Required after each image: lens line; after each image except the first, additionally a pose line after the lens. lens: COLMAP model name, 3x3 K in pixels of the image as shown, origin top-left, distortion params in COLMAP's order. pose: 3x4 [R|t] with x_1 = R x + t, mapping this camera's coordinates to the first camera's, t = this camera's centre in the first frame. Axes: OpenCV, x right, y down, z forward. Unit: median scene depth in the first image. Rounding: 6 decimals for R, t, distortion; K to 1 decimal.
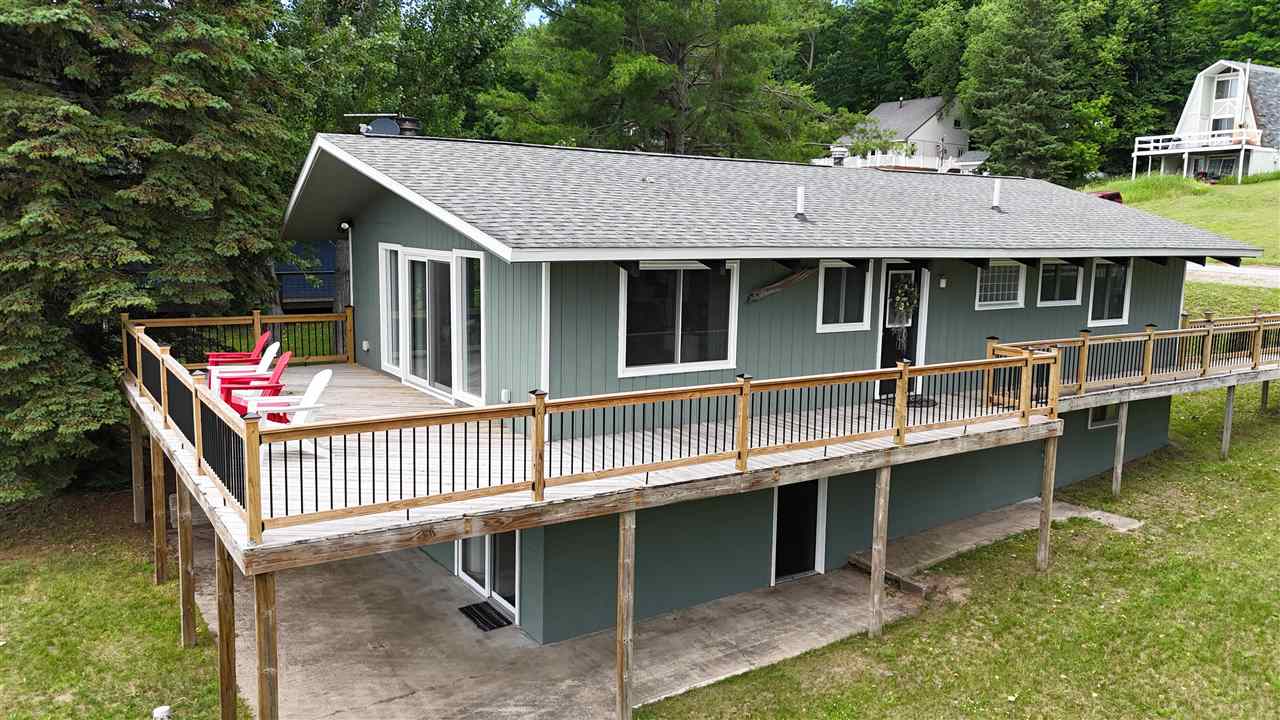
lens RADIAL K [[942.5, 0, 643.3], [0, 942.5, 353.6], [0, 0, 1]] dist [0.064682, -0.057510]
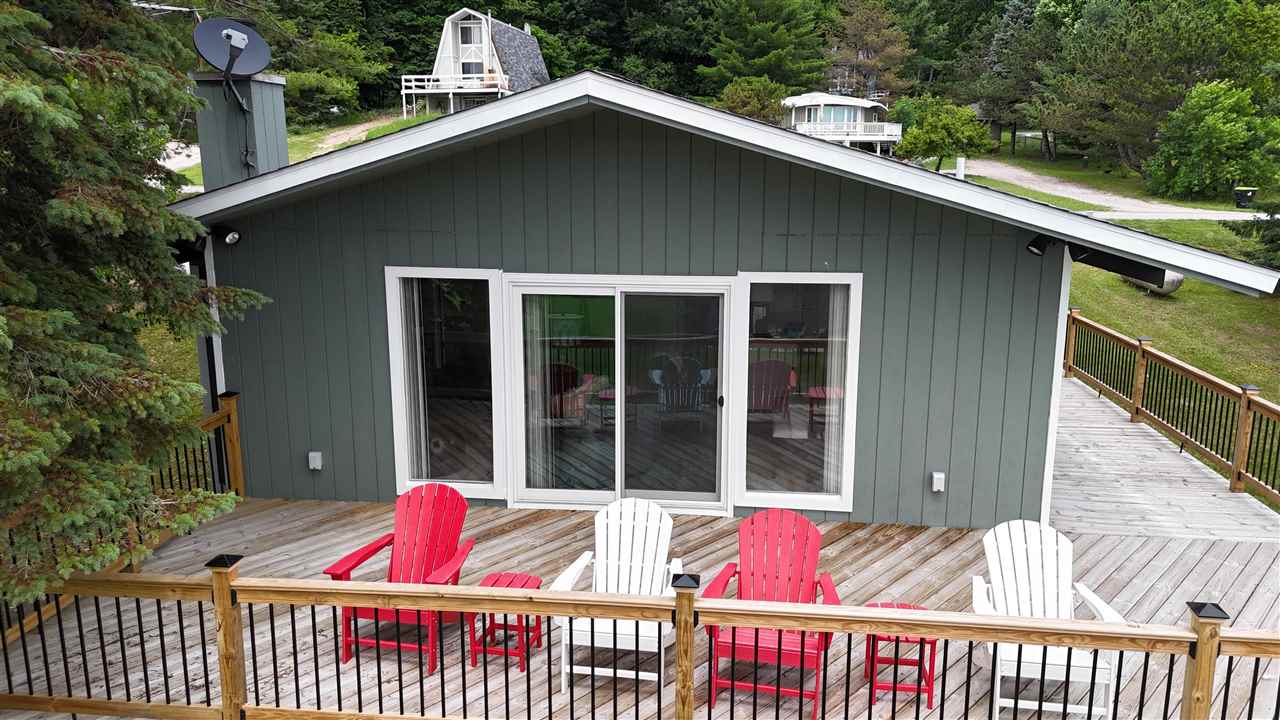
lens RADIAL K [[950.7, 0, 640.0], [0, 950.7, 360.0], [0, 0, 1]] dist [0.039709, -0.001006]
pose [[0.647497, -0.172817, 0.742214, -0.755050], [0.113924, 0.984954, 0.129950, -0.150573], [-0.753504, 0.000414, 0.657443, 0.683096]]
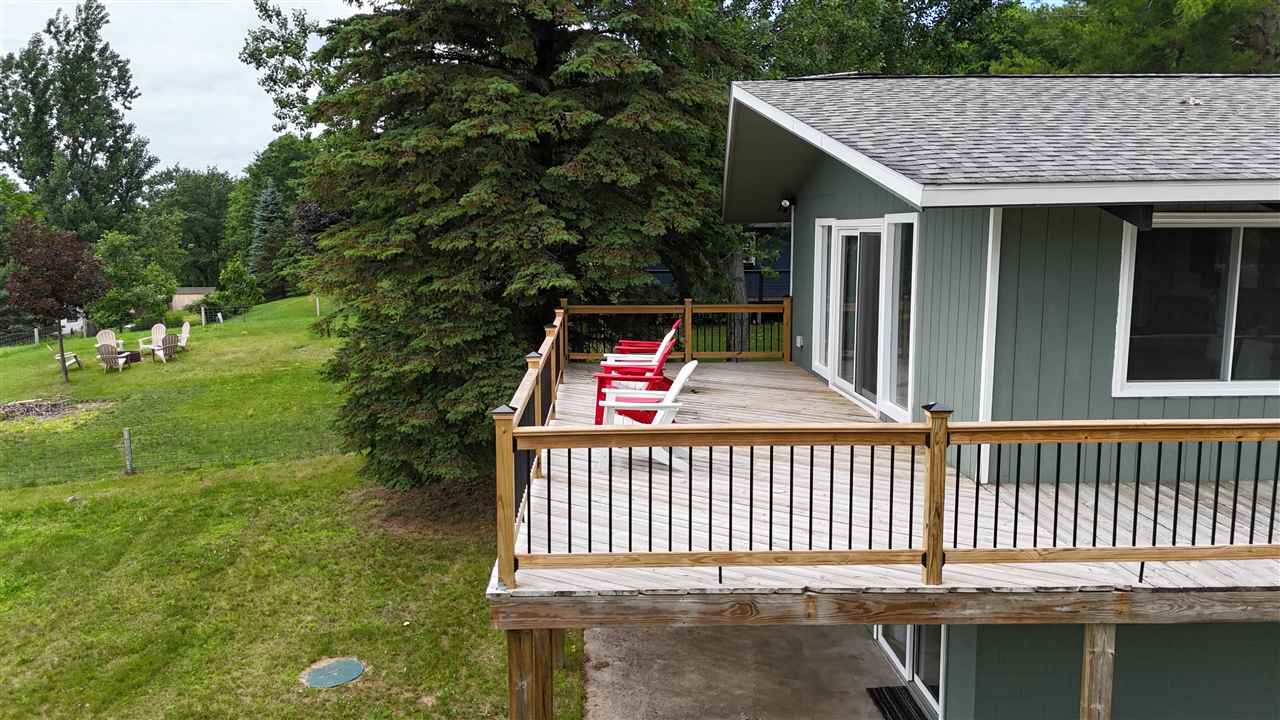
lens RADIAL K [[942.5, 0, 643.3], [0, 942.5, 353.6], [0, 0, 1]] dist [0.064682, -0.057510]
pose [[0.860883, 0.043878, -0.506908, 0.024738], [-0.049075, 0.998790, 0.003111, 0.009251], [0.506431, 0.022199, 0.861995, 0.259435]]
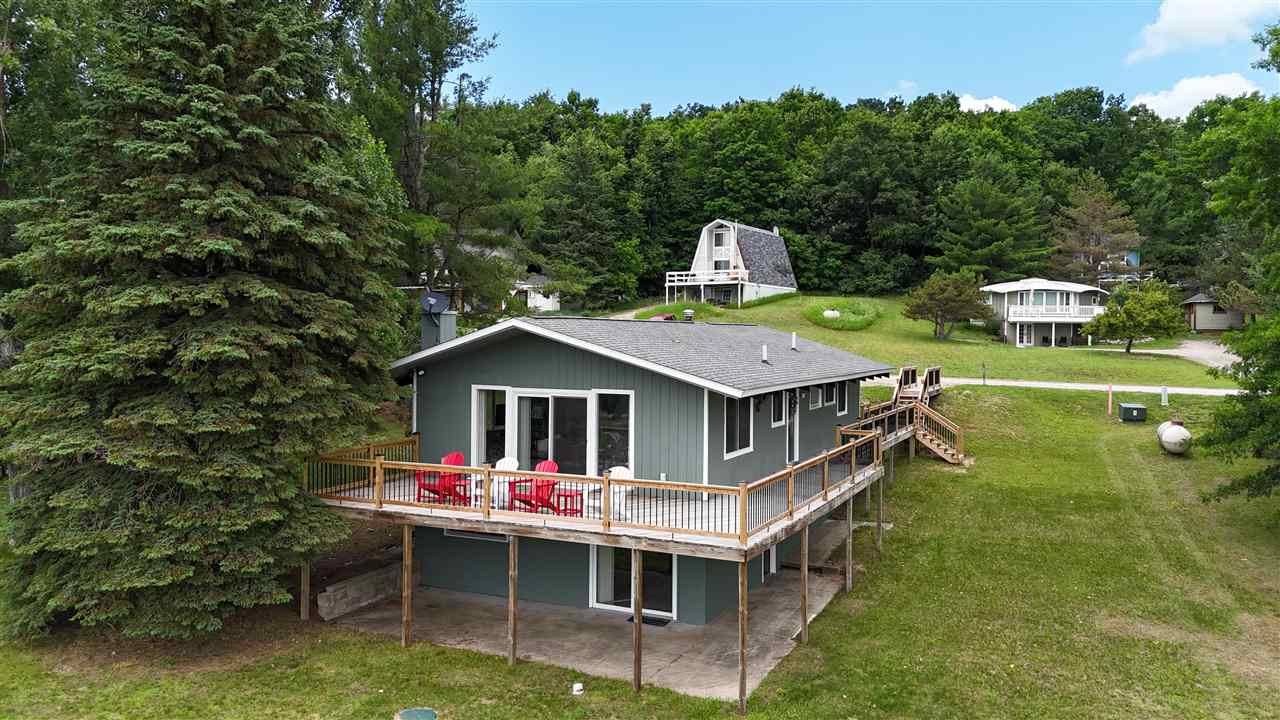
lens RADIAL K [[942.5, 0, 643.3], [0, 942.5, 353.6], [0, 0, 1]] dist [0.064682, -0.057510]
pose [[0.856072, -0.022832, 0.516352, -0.986802], [0.078826, 0.993105, -0.086774, -0.028920], [-0.510811, 0.114987, 0.851969, -0.391425]]
